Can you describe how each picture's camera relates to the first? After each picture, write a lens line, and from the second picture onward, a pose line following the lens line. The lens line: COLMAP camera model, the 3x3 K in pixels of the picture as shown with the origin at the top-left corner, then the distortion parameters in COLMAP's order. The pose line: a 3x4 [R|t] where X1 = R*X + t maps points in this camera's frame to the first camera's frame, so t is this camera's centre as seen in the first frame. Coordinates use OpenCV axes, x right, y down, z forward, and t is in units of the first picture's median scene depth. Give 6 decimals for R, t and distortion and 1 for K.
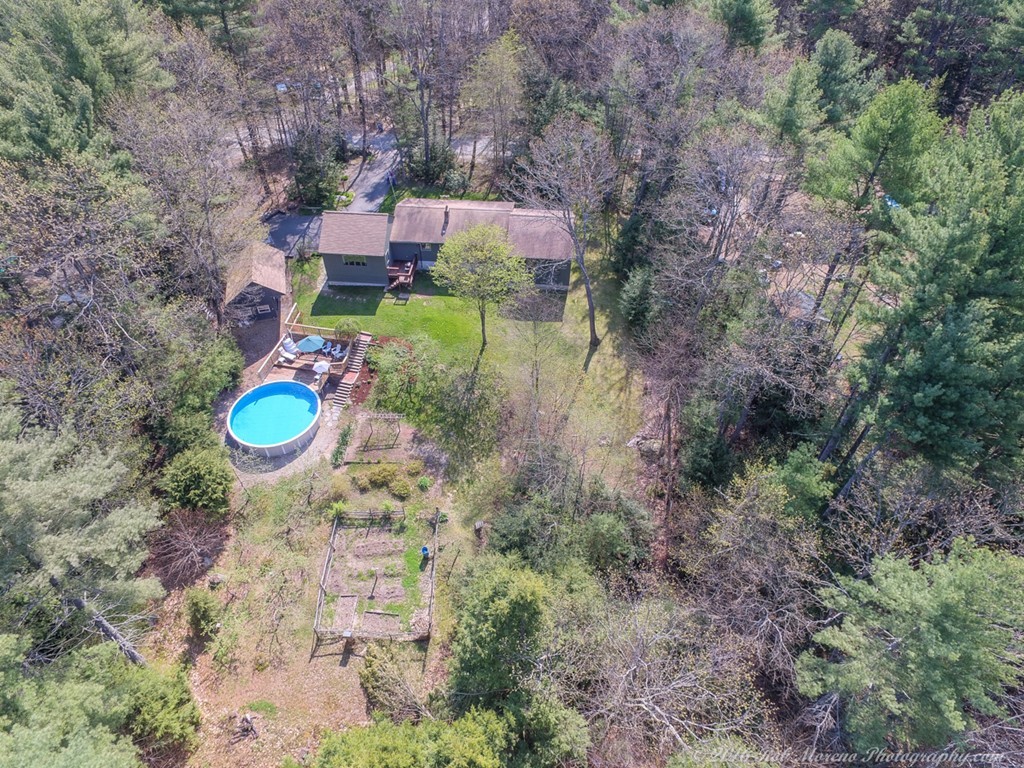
lens RADIAL K [[576.6, 0, 512.0], [0, 576.6, 384.0], [0, 0, 1]] dist [-0.023066, 0.017089]
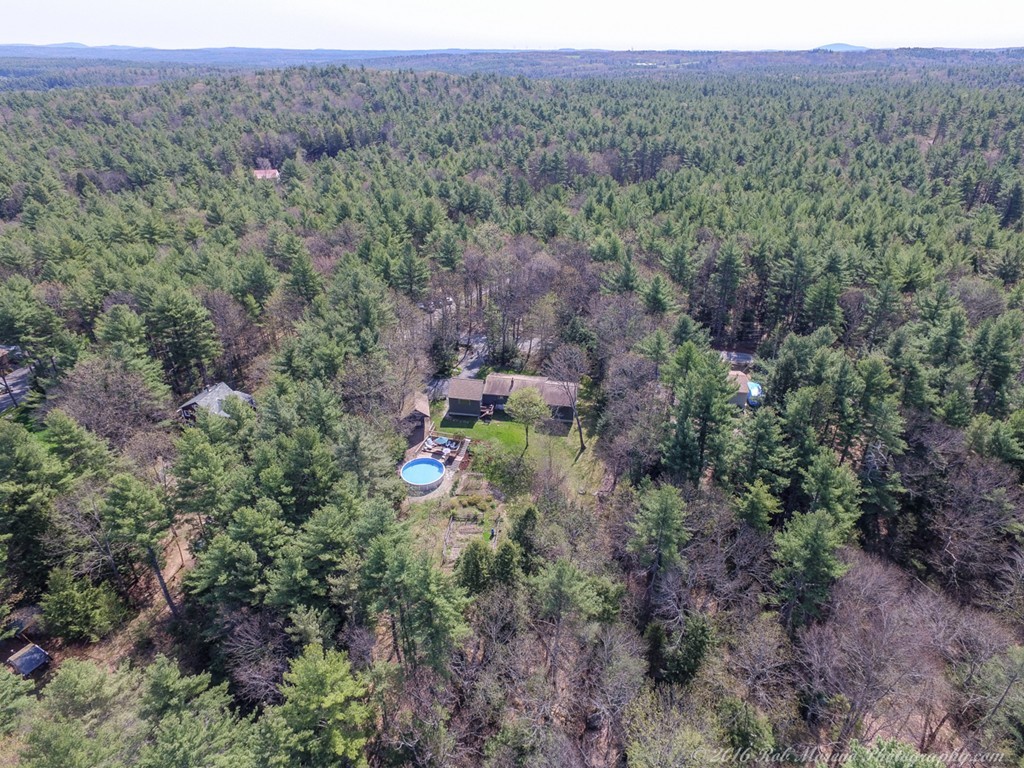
lens RADIAL K [[584.4, 0, 522.7], [0, 584.4, 375.7], [0, 0, 1]] dist [-0.020813, 0.019289]
pose [[0.995488, 0.041055, -0.085546, 0.113166], [-0.064071, 0.955826, -0.286866, 0.319957], [0.069990, 0.291053, 0.954143, -1.132681]]
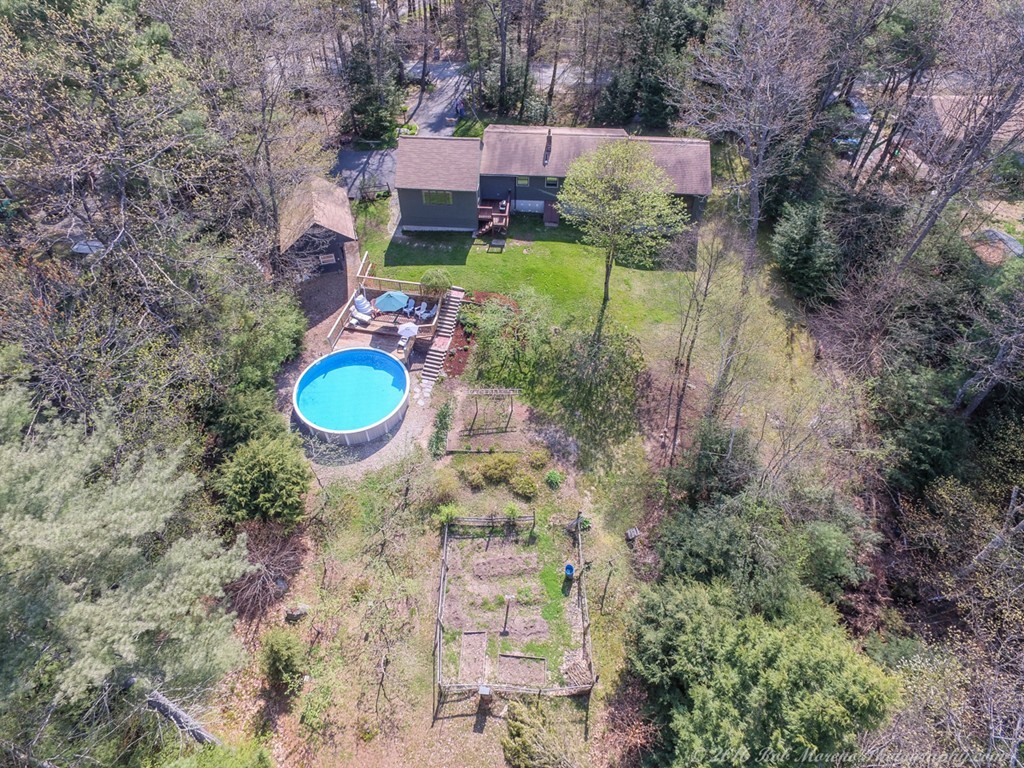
lens RADIAL K [[584.4, 0, 522.7], [0, 584.4, 375.7], [0, 0, 1]] dist [-0.020813, 0.019289]
pose [[0.999940, -0.007673, -0.007823, -0.184270], [0.007946, 0.999338, 0.035509, 0.006521], [0.007545, -0.035569, 0.999339, 0.218473]]
